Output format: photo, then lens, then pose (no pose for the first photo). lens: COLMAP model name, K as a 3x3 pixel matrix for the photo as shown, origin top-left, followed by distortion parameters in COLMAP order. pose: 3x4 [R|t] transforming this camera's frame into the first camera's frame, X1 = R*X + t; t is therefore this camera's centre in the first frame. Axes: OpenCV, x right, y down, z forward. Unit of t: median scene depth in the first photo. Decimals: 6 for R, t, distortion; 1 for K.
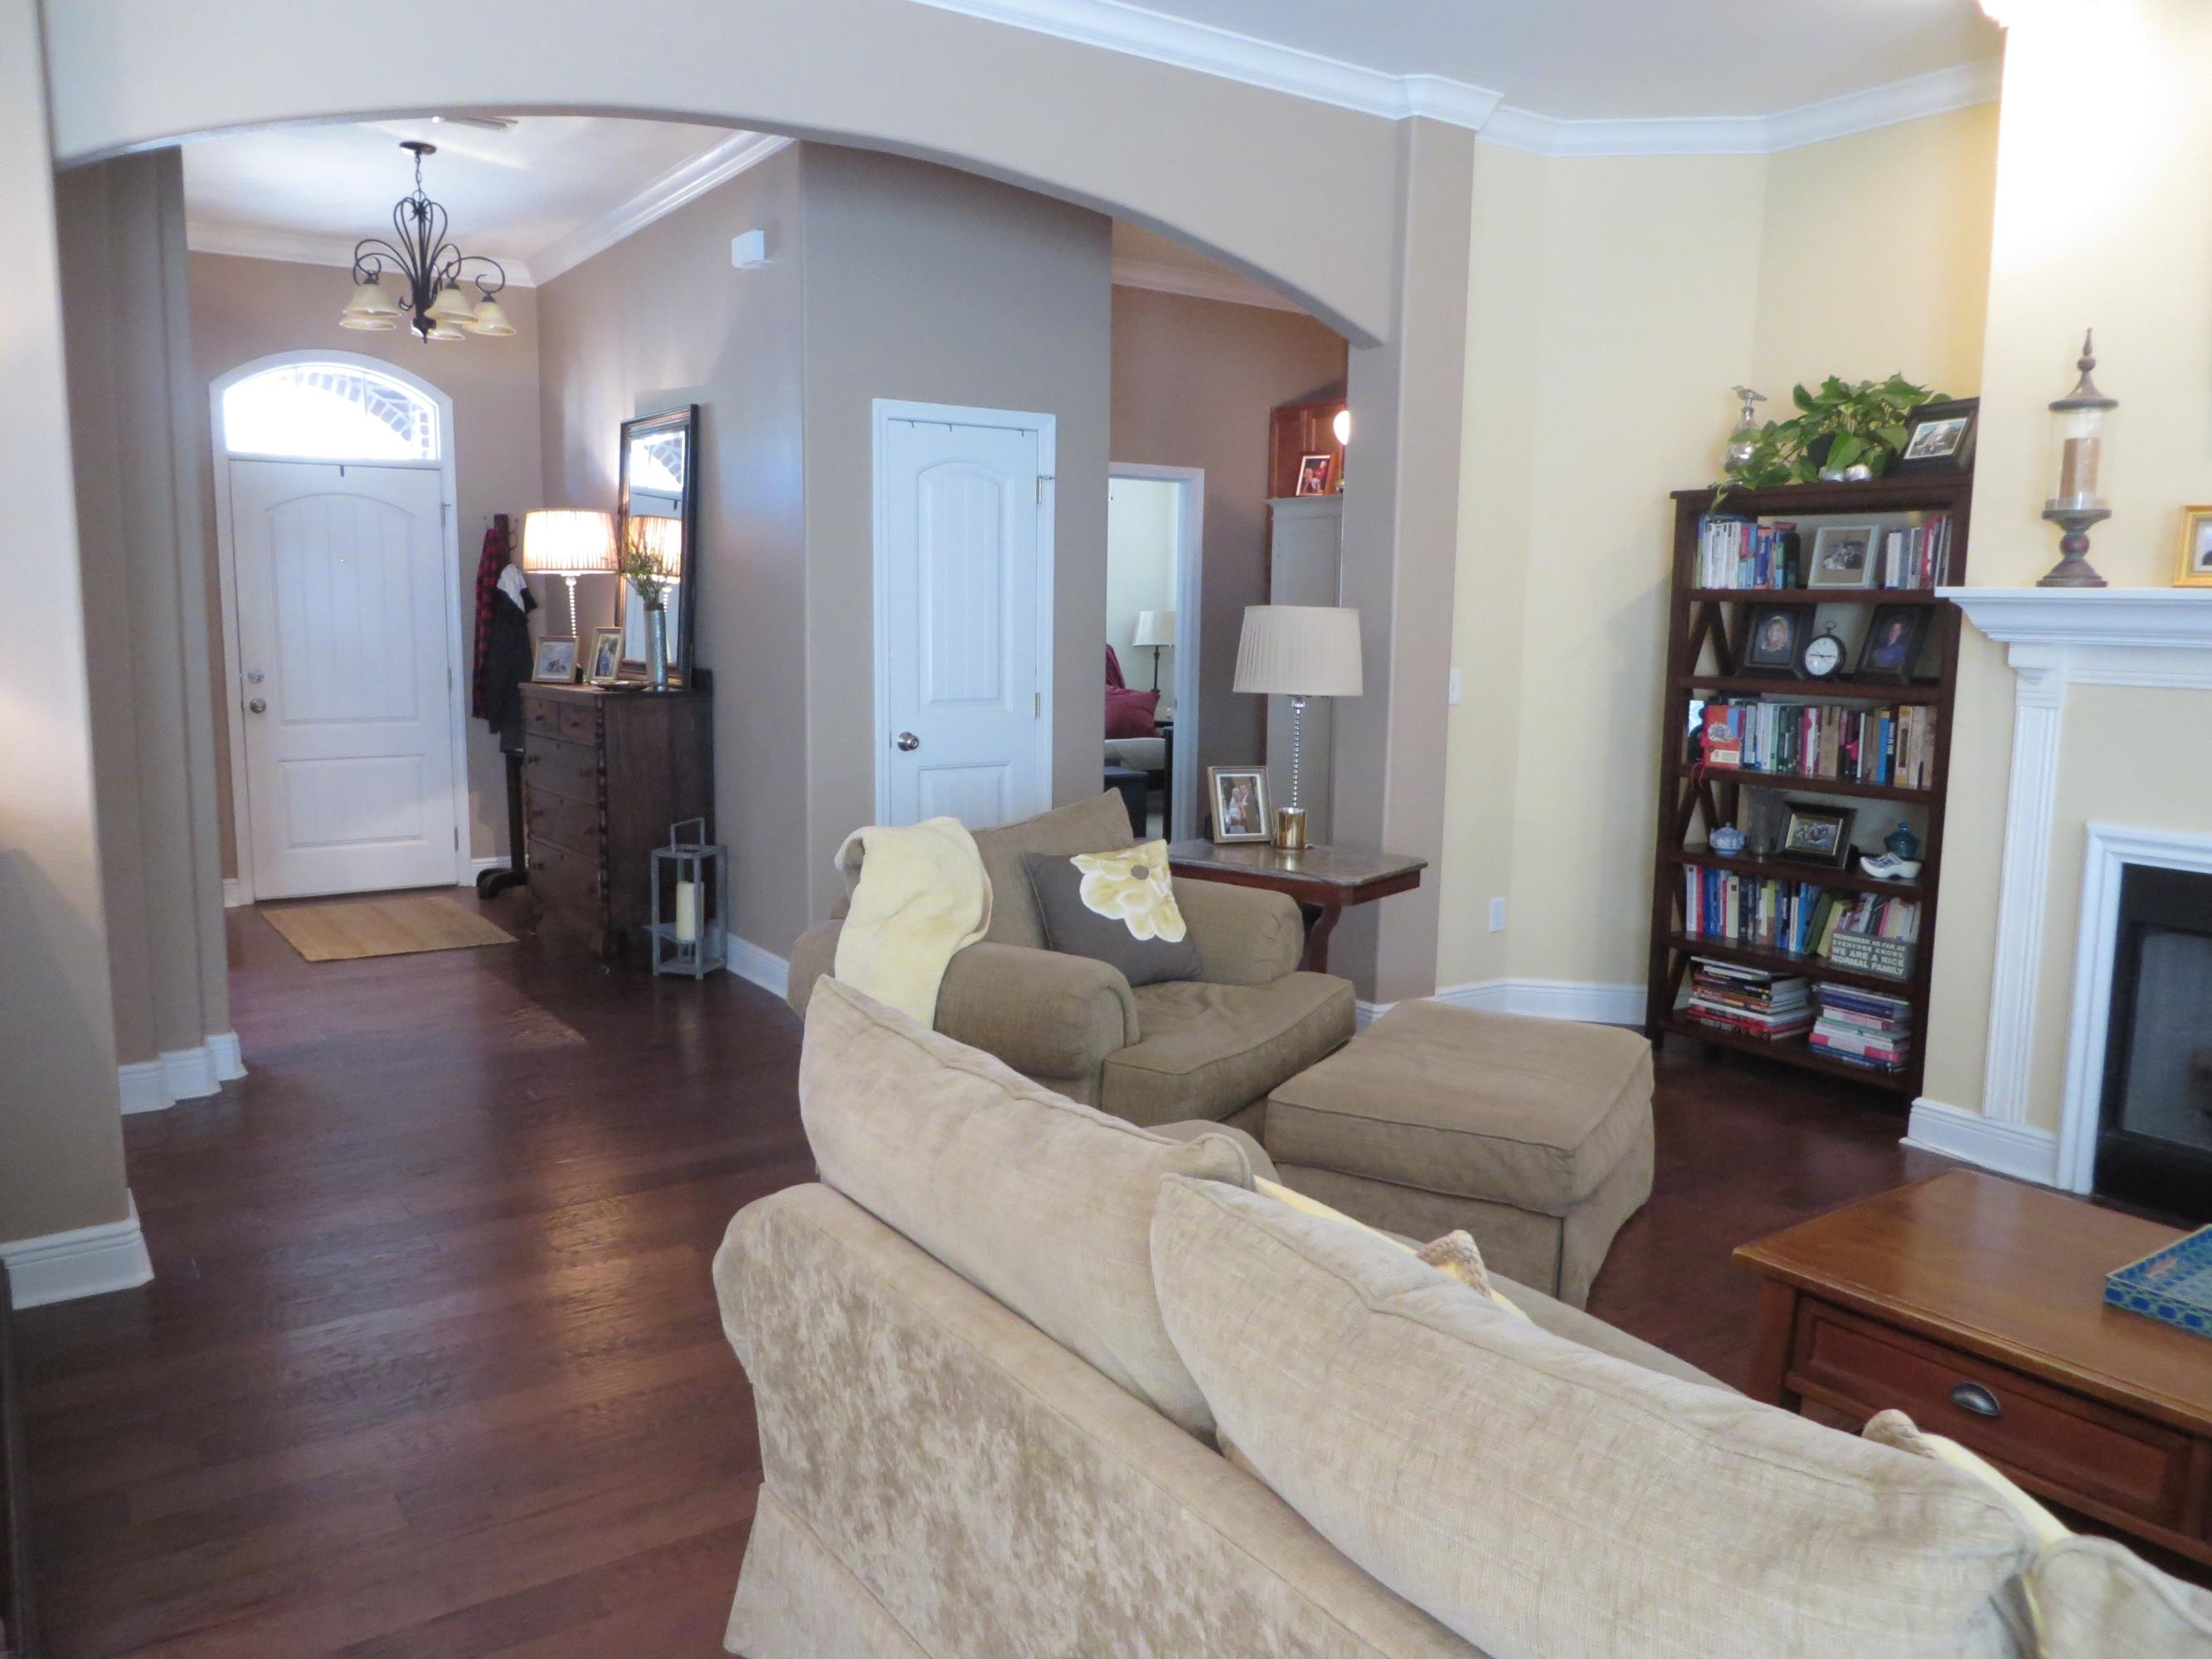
lens RADIAL K [[1624.7, 0, 1112.0], [0, 1624.7, 825.4], [0, 0, 1]] dist [-0.020812, 0.000753]
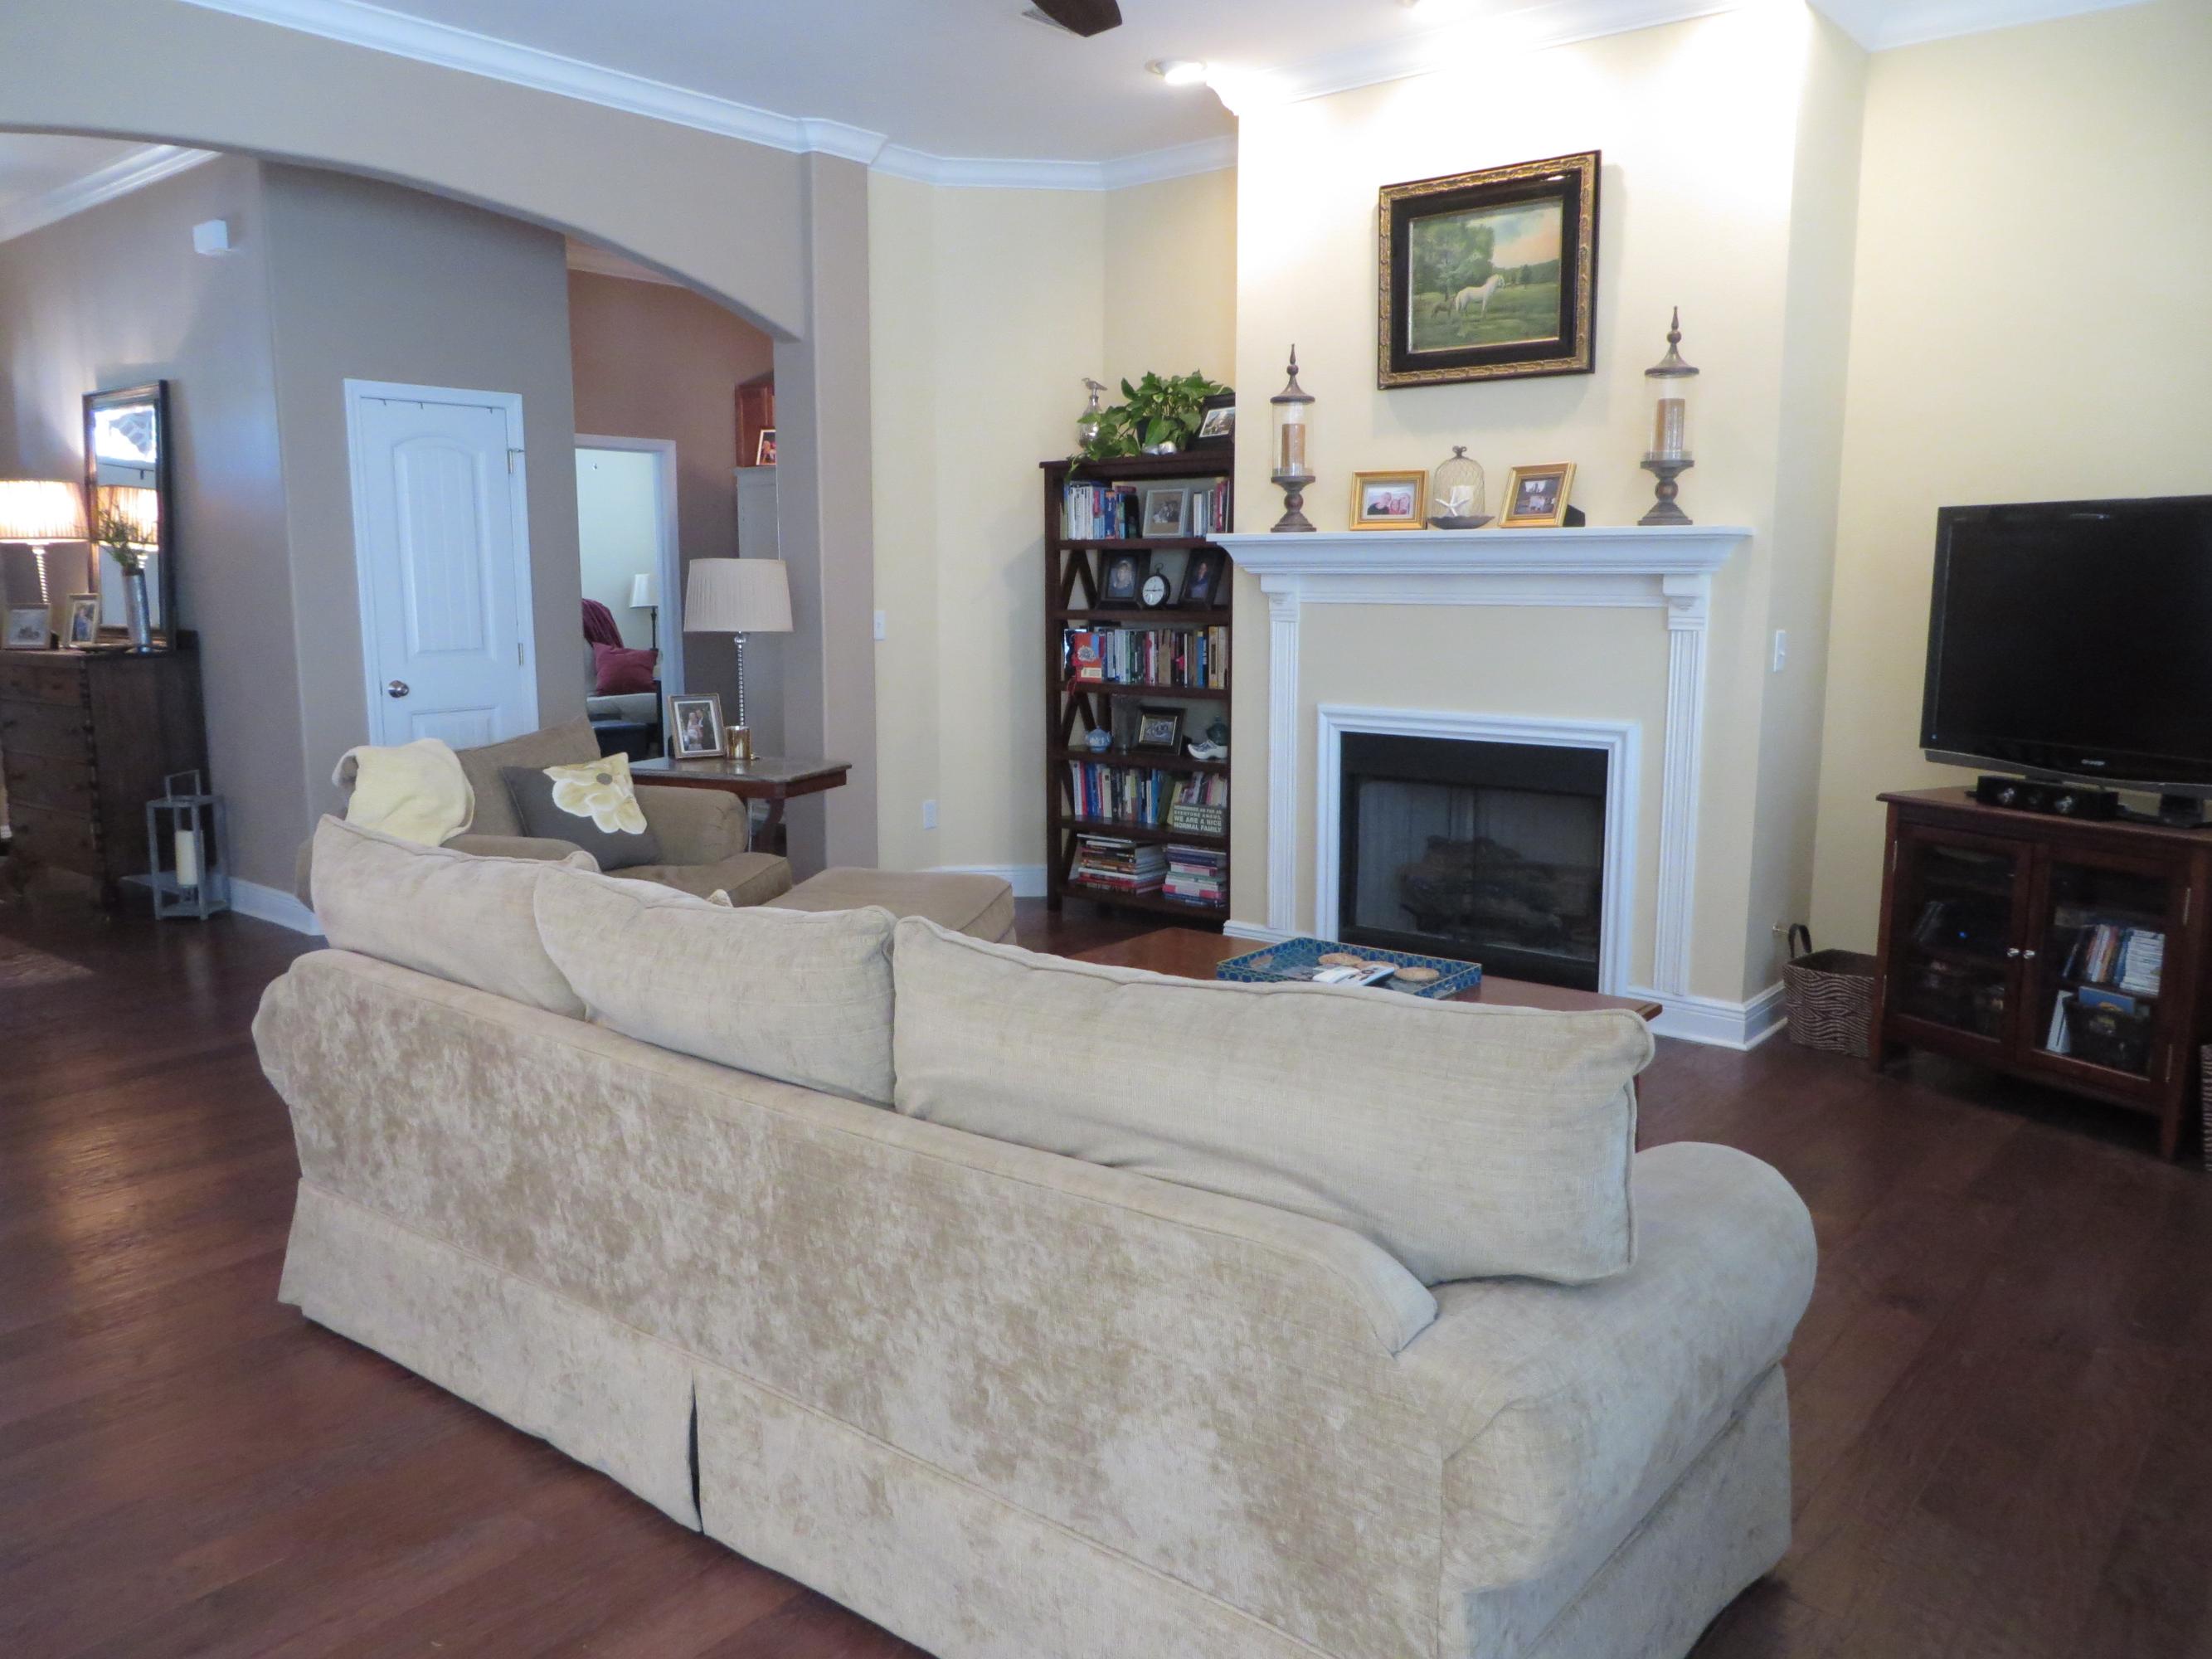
lens RADIAL K [[1621.6, 0, 1093.1], [0, 1621.6, 818.0], [0, 0, 1]] dist [-0.018220, 0.009368]
pose [[0.962453, -0.057828, 0.265216, 0.039525], [0.053492, 0.998291, 0.023549, 0.042217], [-0.266124, -0.008478, 0.963901, -0.226871]]
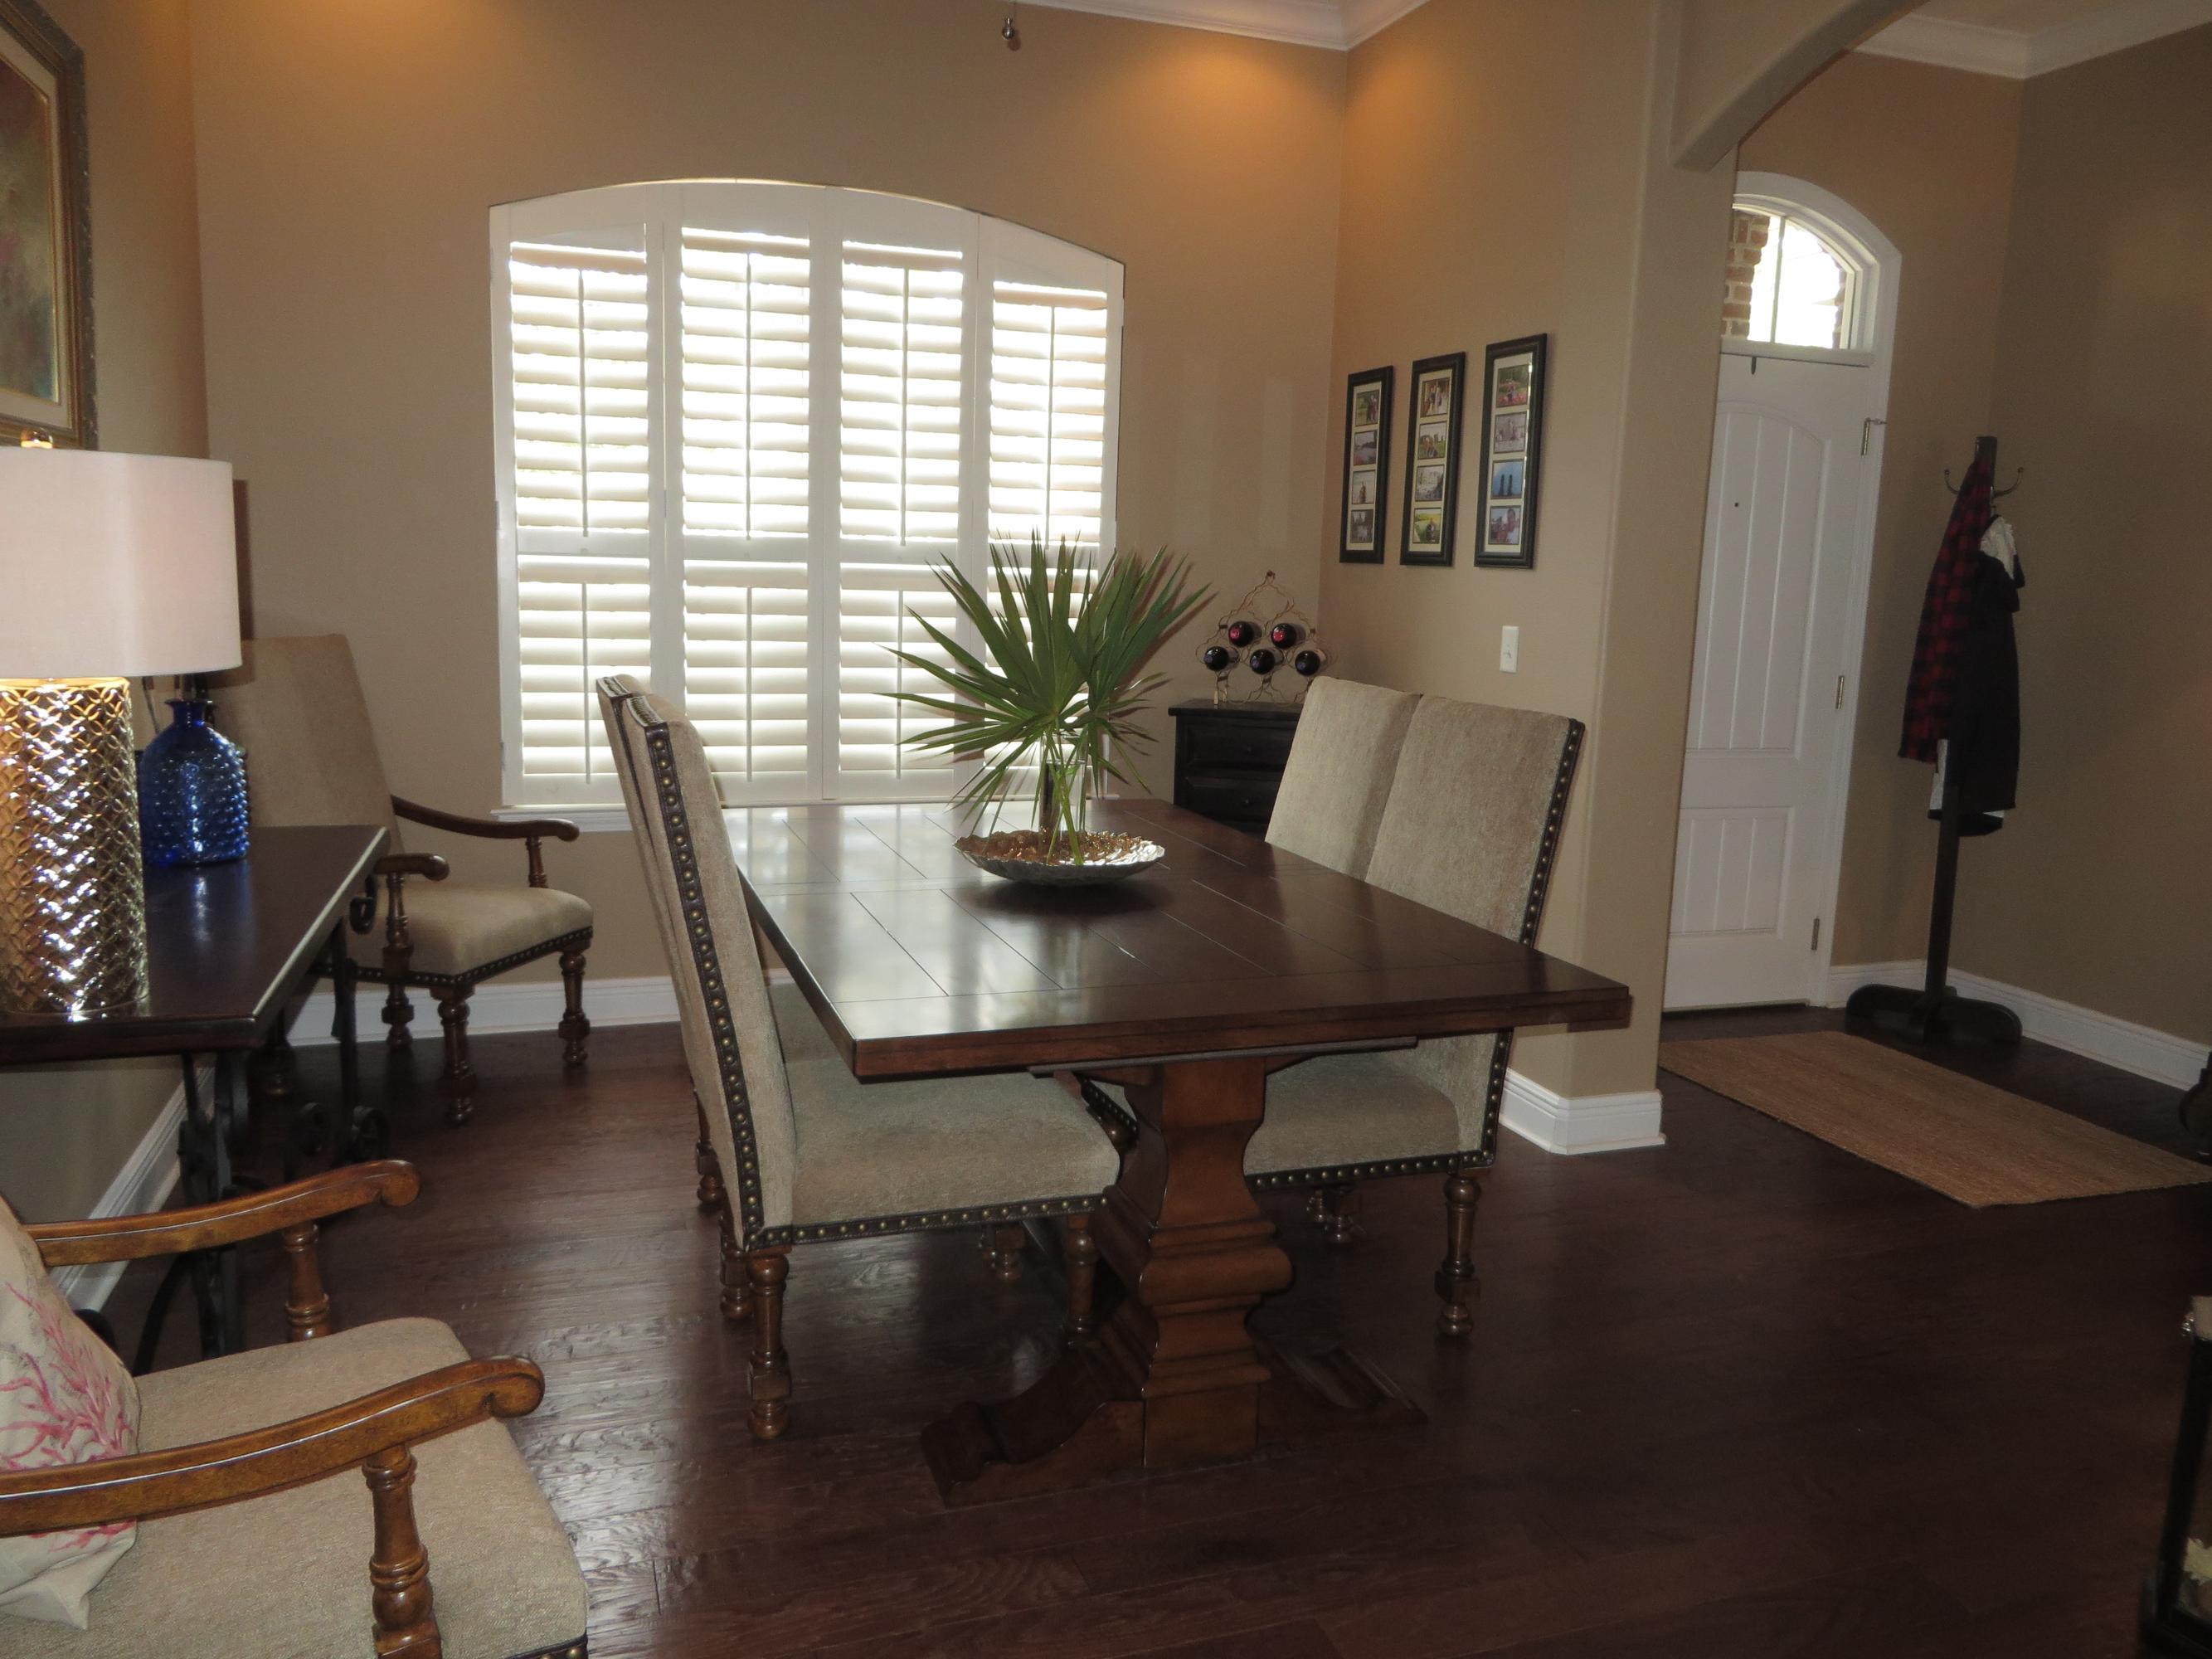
lens RADIAL K [[1656.4, 0, 1091.7], [0, 1656.4, 842.5], [0, 0, 1]] dist [-0.000423, 0.005140]
pose [[0.979487, 0.051642, -0.194777, -0.916183], [-0.045792, 0.998358, 0.034422, -0.063323], [0.196235, -0.024797, 0.980243, 0.457496]]
